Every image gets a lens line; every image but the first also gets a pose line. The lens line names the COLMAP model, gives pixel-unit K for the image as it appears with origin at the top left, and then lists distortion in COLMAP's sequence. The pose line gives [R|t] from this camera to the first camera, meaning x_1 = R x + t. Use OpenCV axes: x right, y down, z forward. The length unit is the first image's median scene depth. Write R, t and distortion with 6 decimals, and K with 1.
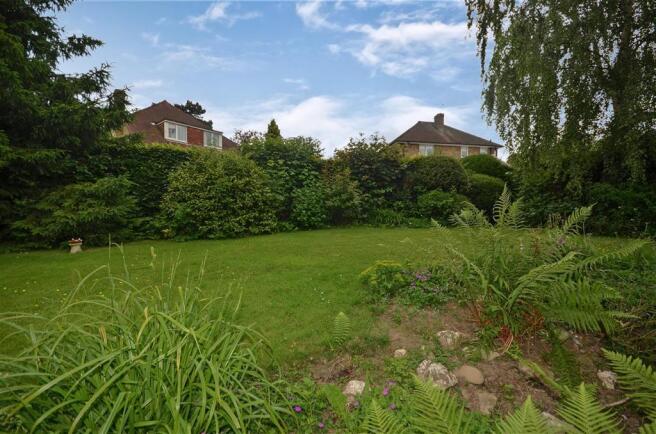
lens RADIAL K [[299.5, 0, 328.9], [0, 299.5, 215.2], [0, 0, 1]] dist [-0.020912, -0.001832]
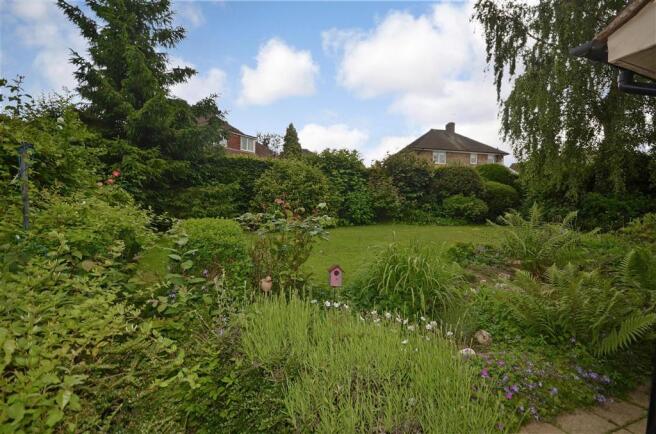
lens RADIAL K [[299.5, 0, 328.0], [0, 299.5, 214.4], [0, 0, 1]] dist [-0.020912, -0.001832]
pose [[0.999850, 0.017283, -0.001364, -0.186775], [-0.017283, 0.999851, 0.000037, 0.004524], [0.001365, -0.000013, 0.999999, -0.235912]]
